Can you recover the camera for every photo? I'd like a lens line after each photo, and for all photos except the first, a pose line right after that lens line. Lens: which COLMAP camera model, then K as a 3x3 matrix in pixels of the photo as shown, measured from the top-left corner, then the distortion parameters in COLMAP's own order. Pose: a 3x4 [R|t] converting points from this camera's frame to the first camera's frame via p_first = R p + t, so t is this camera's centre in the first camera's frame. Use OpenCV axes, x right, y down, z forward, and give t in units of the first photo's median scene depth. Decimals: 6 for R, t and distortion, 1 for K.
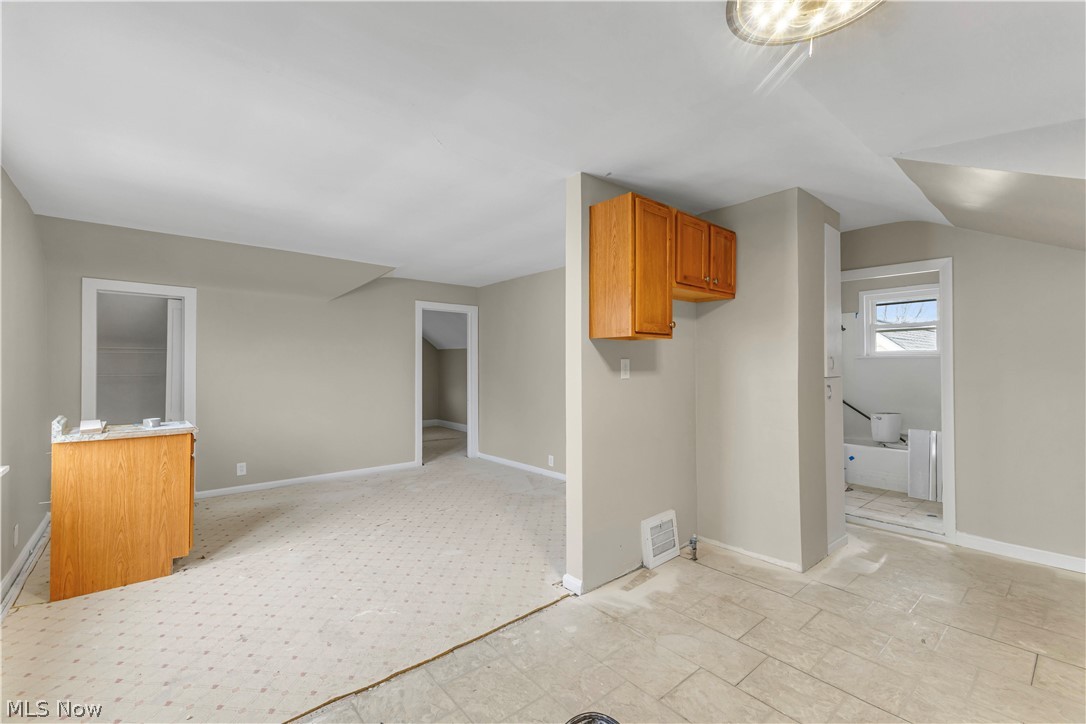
lens RADIAL K [[465.1, 0, 540.4], [0, 465.1, 358.8], [0, 0, 1]] dist [-0.000258, -0.000461]
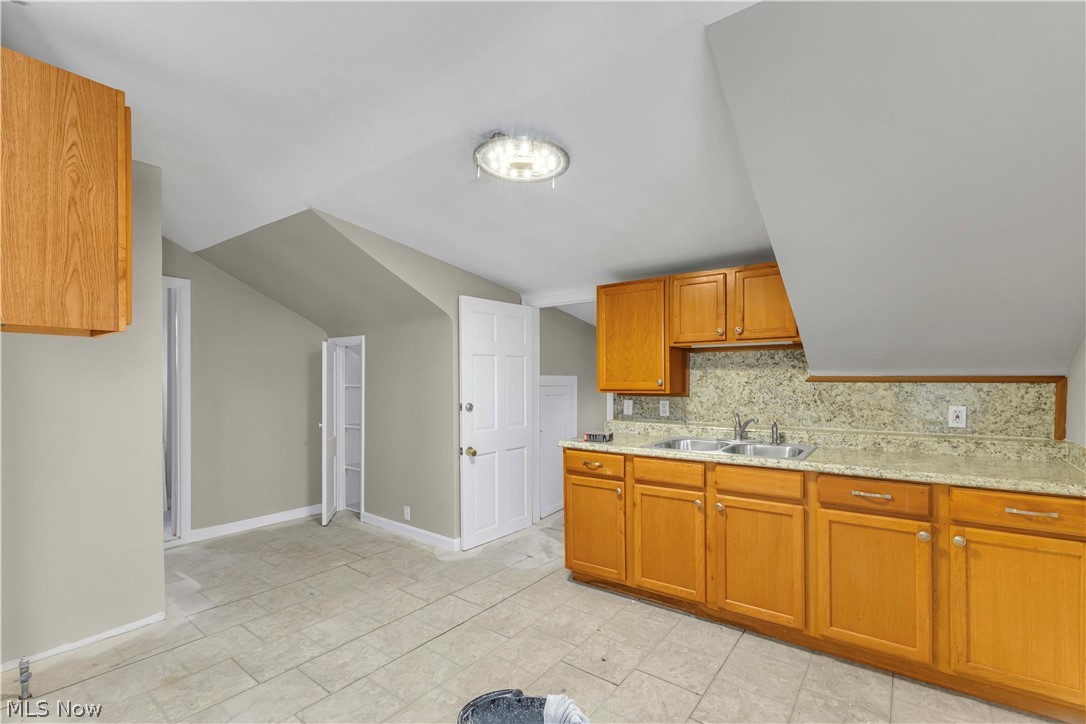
lens RADIAL K [[465.1, 0, 537.3], [0, 465.1, 390.9], [0, 0, 1]] dist [-0.000258, -0.000461]
pose [[-0.219386, -0.019071, 0.975452, -0.460726], [-0.011682, 0.999789, 0.016919, 0.009500], [-0.975568, -0.007683, -0.219562, 0.545409]]
